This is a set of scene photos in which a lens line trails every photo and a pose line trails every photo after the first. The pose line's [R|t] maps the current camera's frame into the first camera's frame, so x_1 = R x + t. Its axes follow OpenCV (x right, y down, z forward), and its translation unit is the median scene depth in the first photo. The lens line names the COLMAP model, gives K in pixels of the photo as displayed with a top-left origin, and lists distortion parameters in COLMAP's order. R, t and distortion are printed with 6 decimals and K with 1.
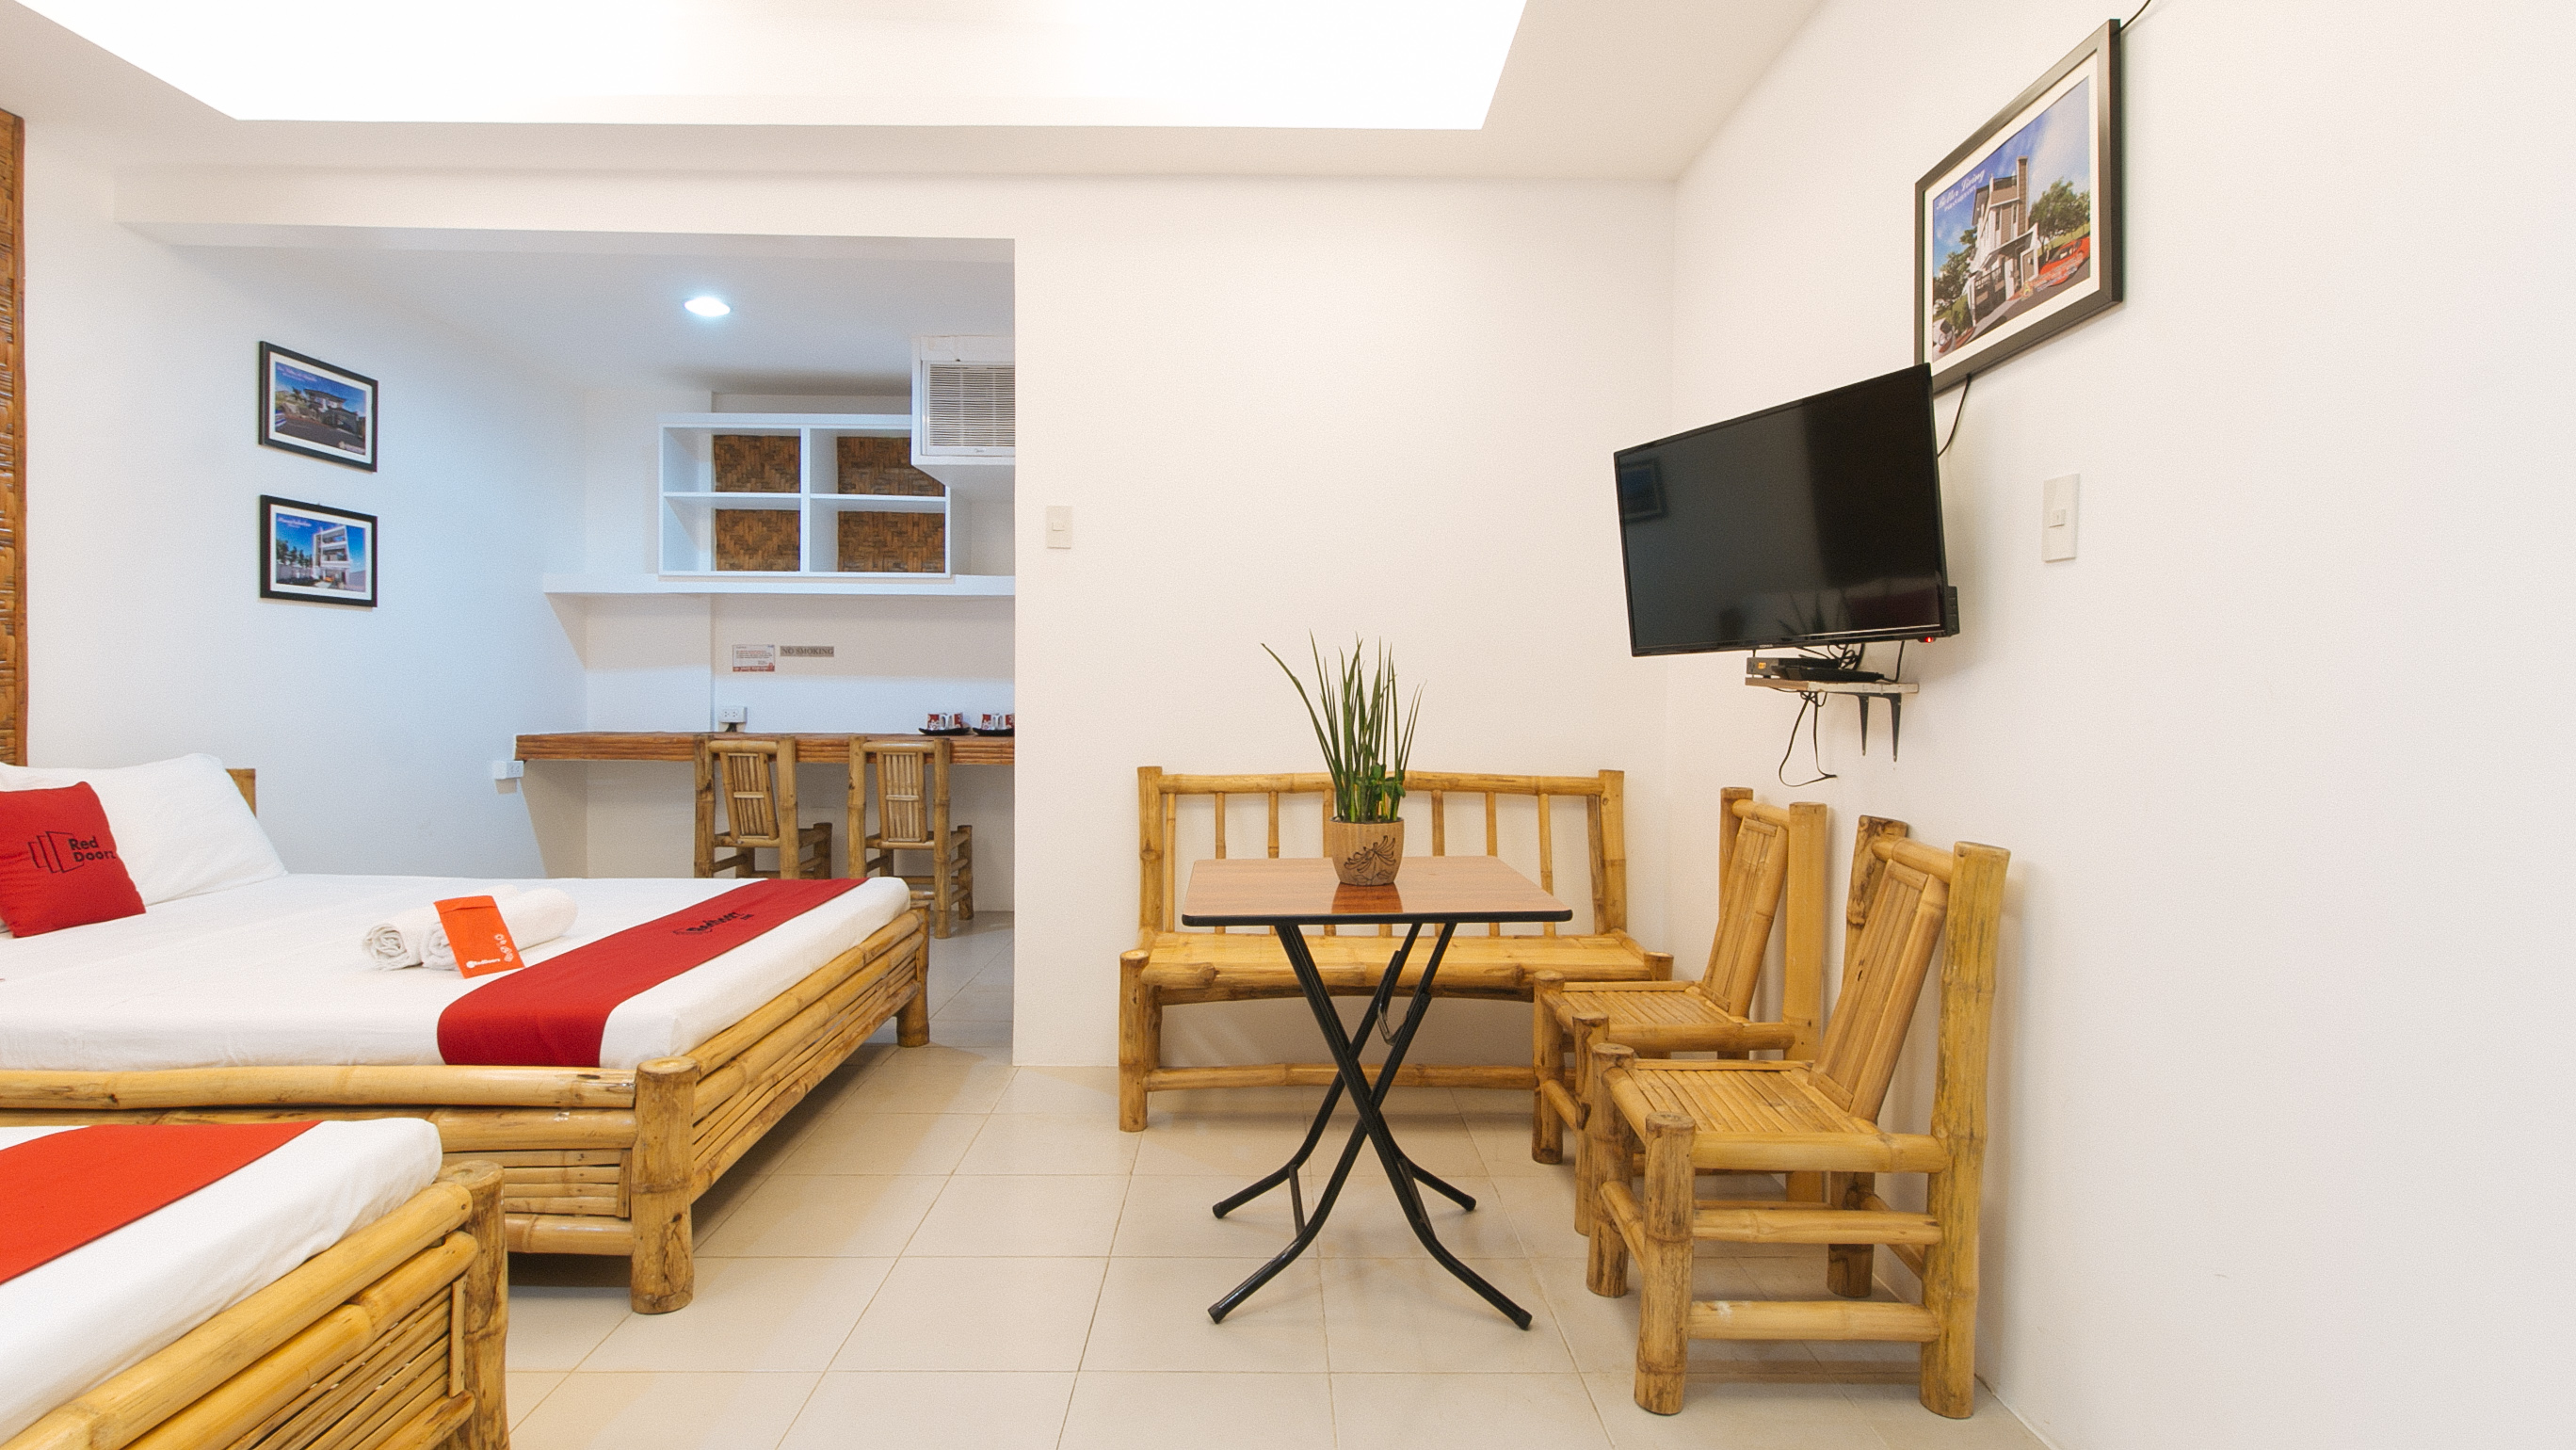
lens RADIAL K [[1248.0, 0, 1272.1], [0, 1248.0, 711.3], [0, 0, 1]] dist [0.000326, 0.000263]
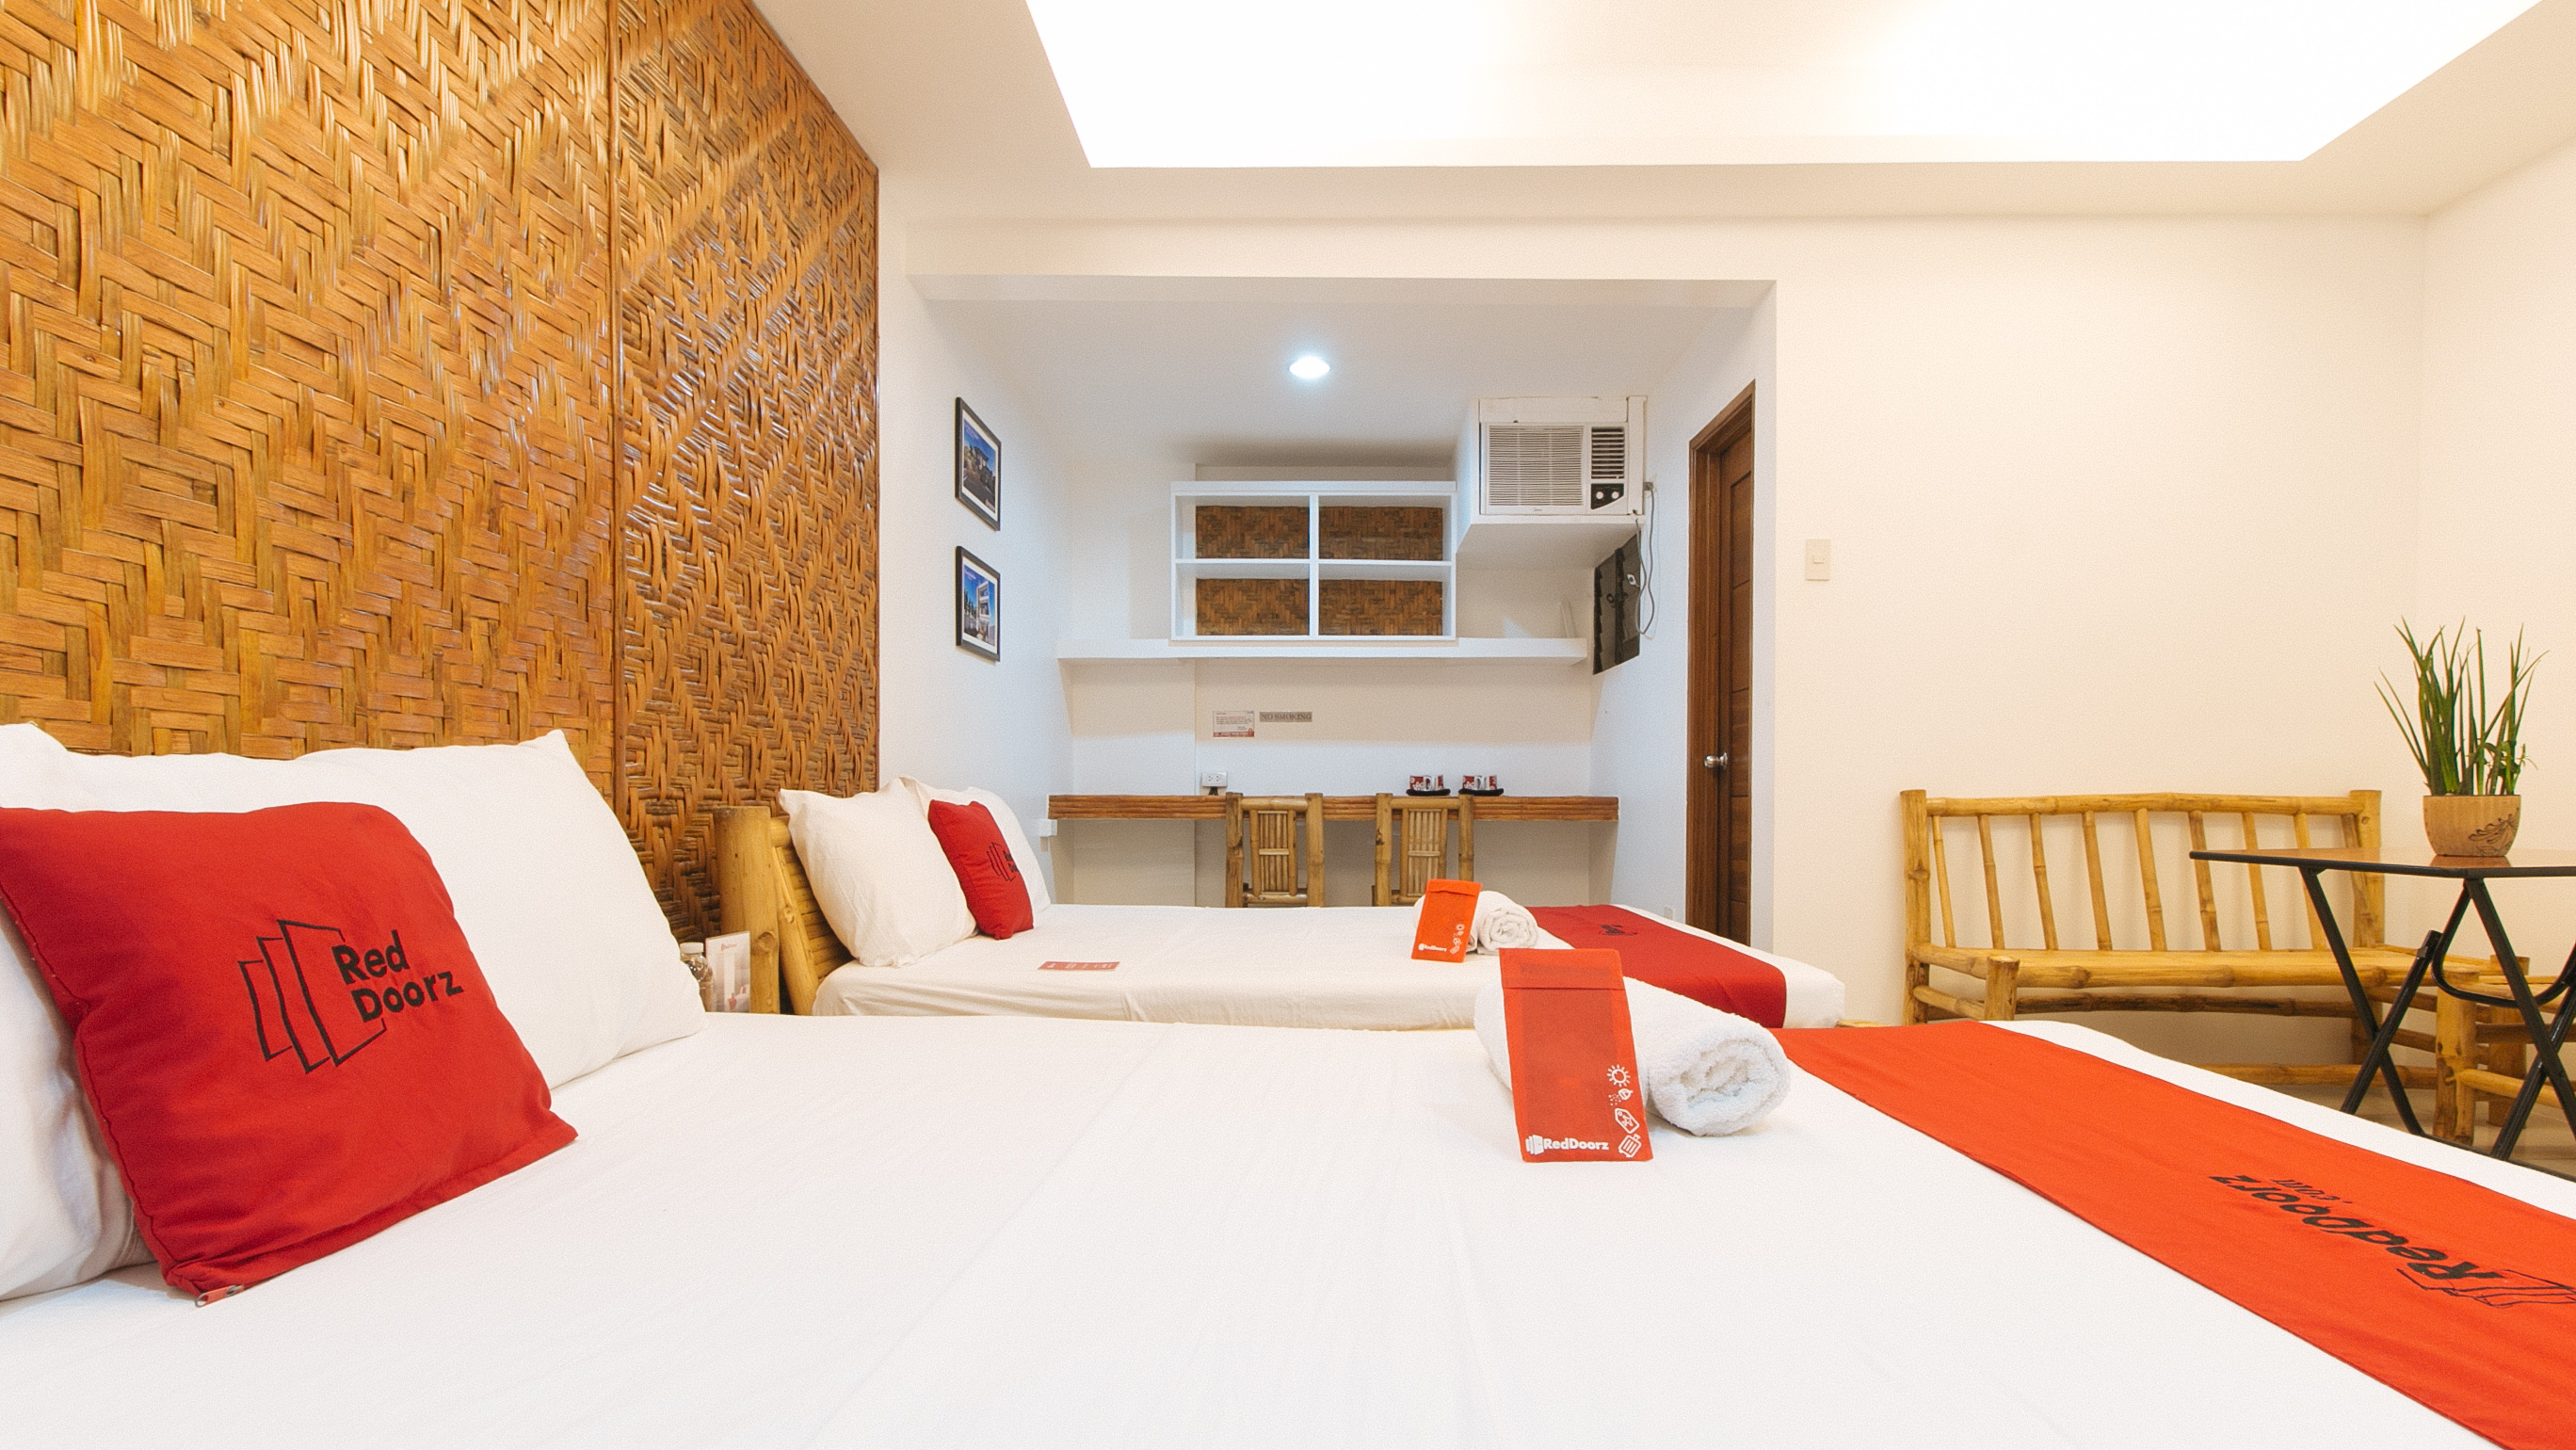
lens RADIAL K [[1238.7, 0, 1316.2], [0, 1238.7, 824.7], [0, 0, 1]] dist [0.001916, -0.000322]
pose [[0.999925, -0.007027, -0.010039, -0.471950], [0.007037, 0.999975, 0.000978, 0.055428], [0.010032, -0.001048, 0.999949, -0.023808]]
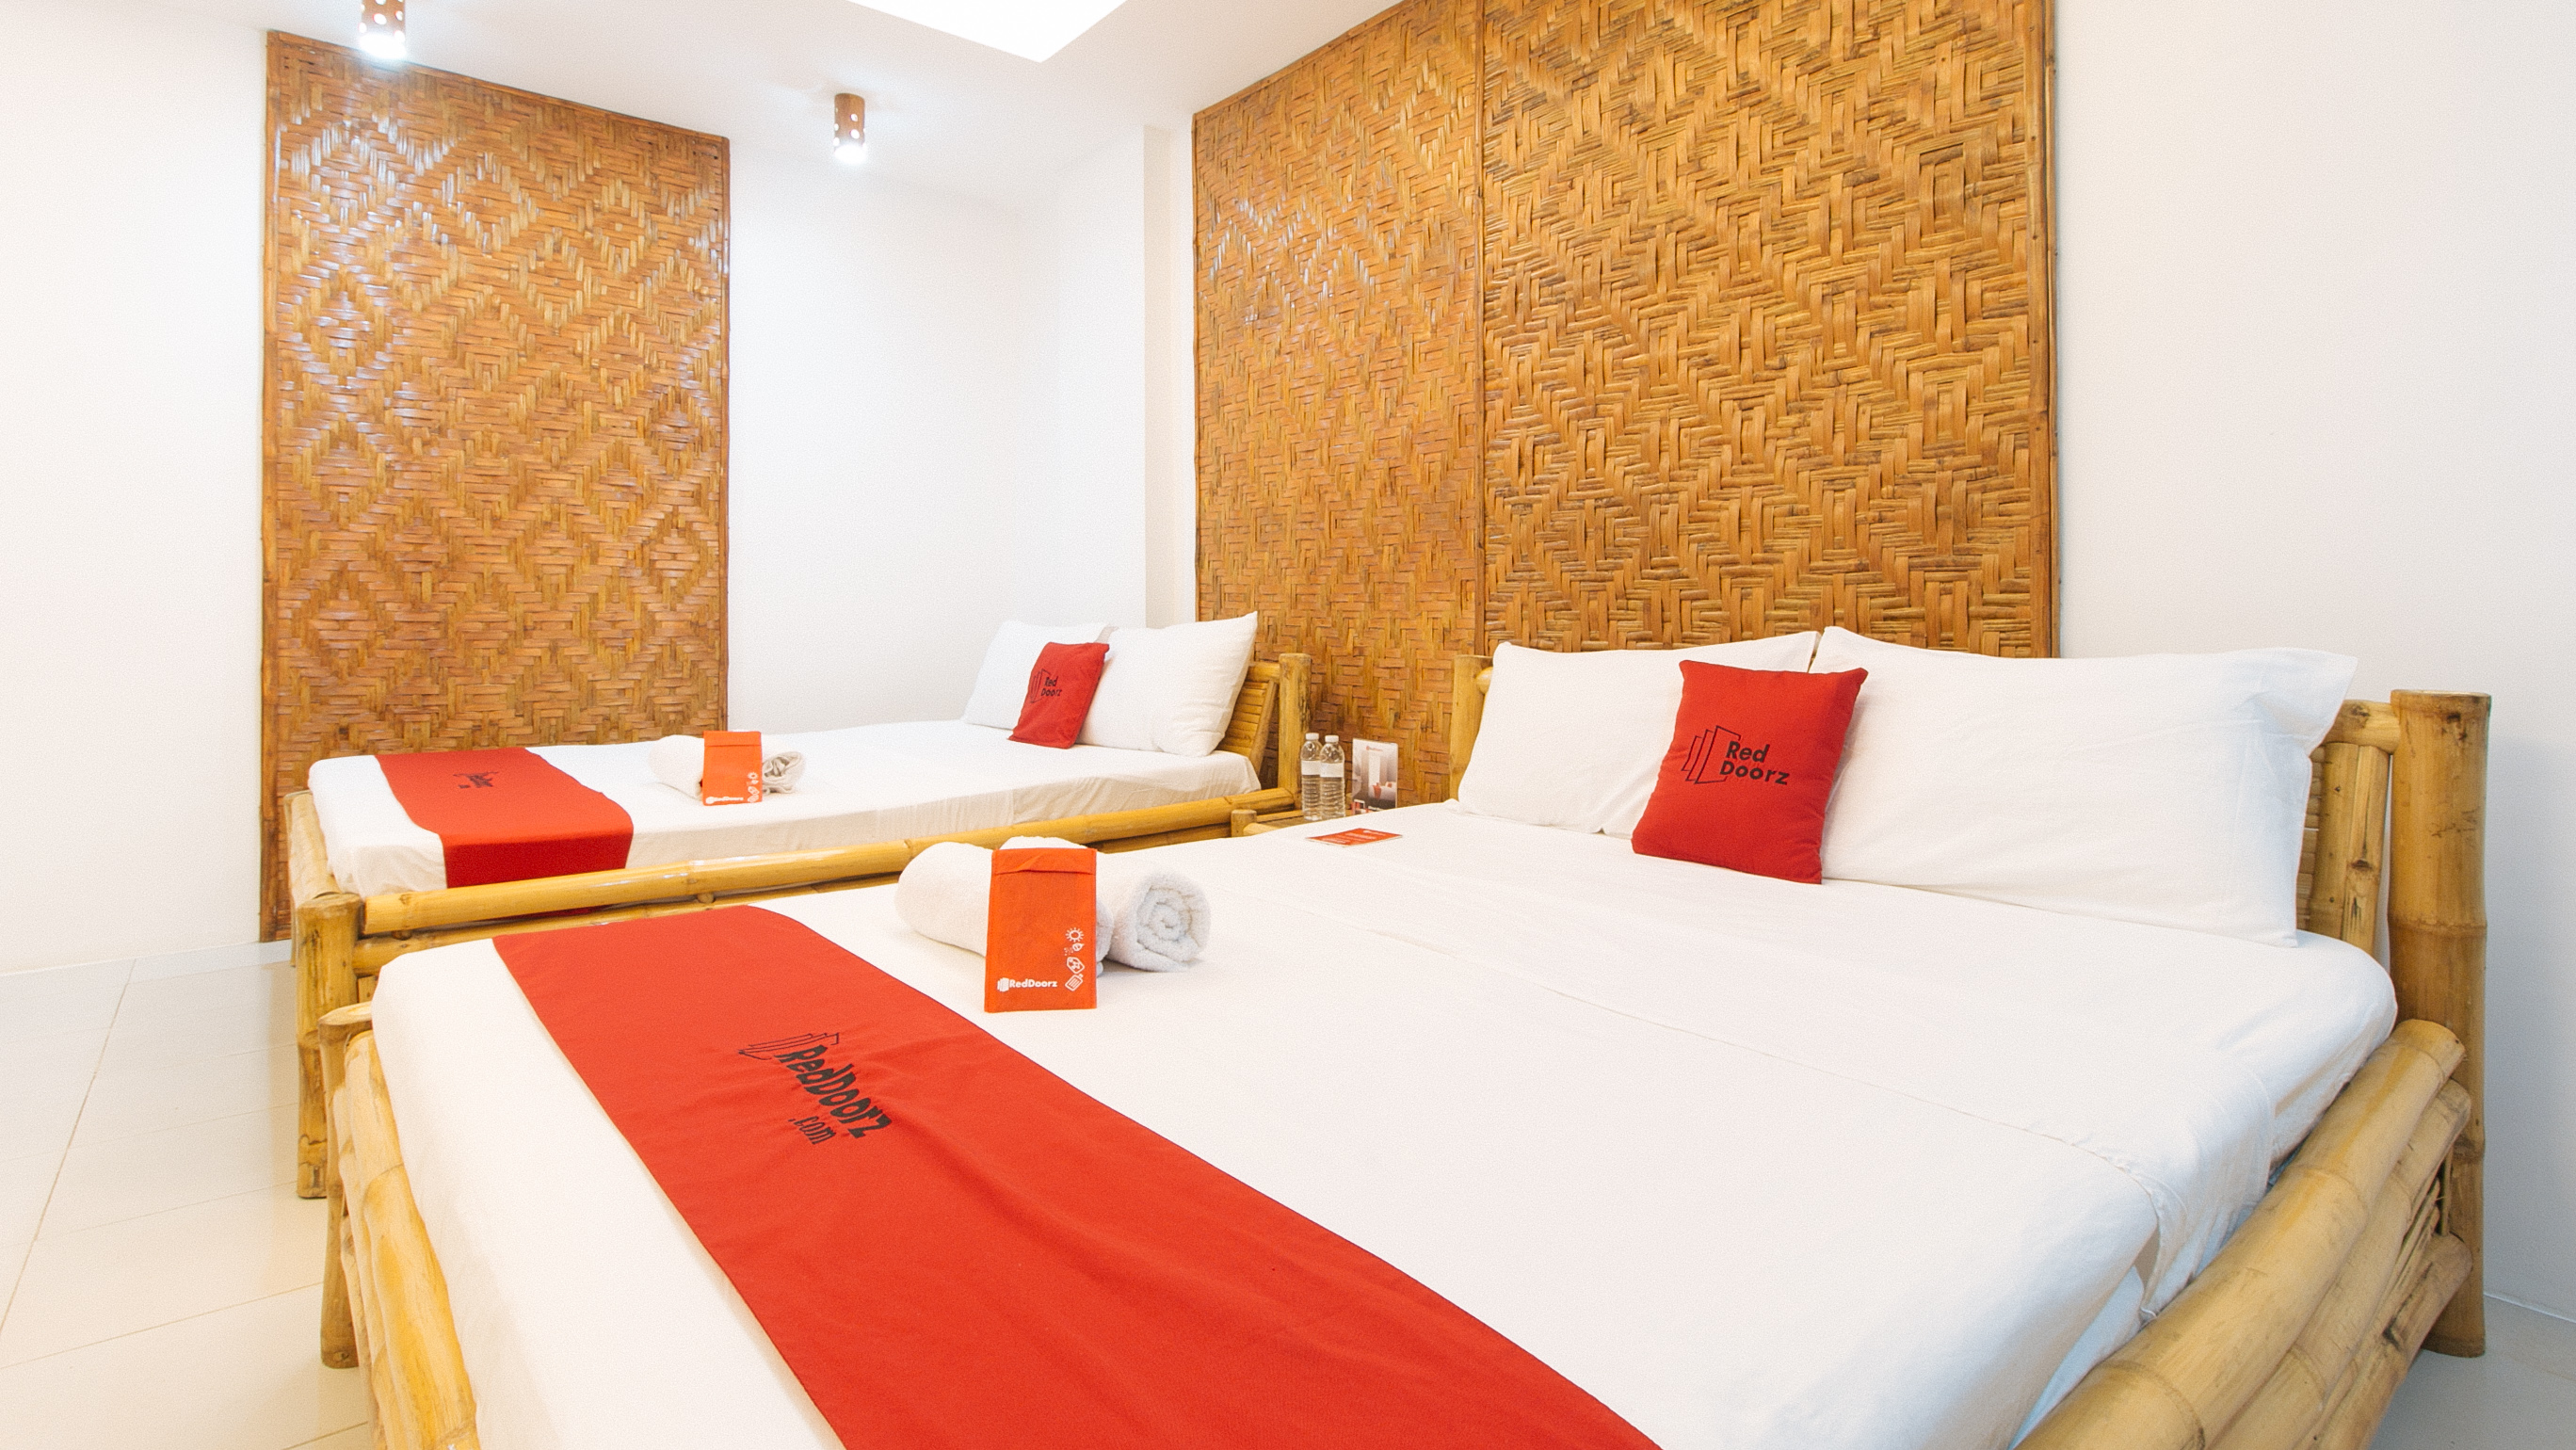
lens RADIAL K [[1251.9, 0, 1255.4], [0, 1251.9, 597.9], [0, 0, 1]] dist [0.001454, 0.000175]
pose [[-0.785280, -0.015076, -0.618957, -0.216587], [-0.018313, 0.999832, -0.001119, 0.018580], [0.618870, 0.010456, -0.785424, 0.949732]]
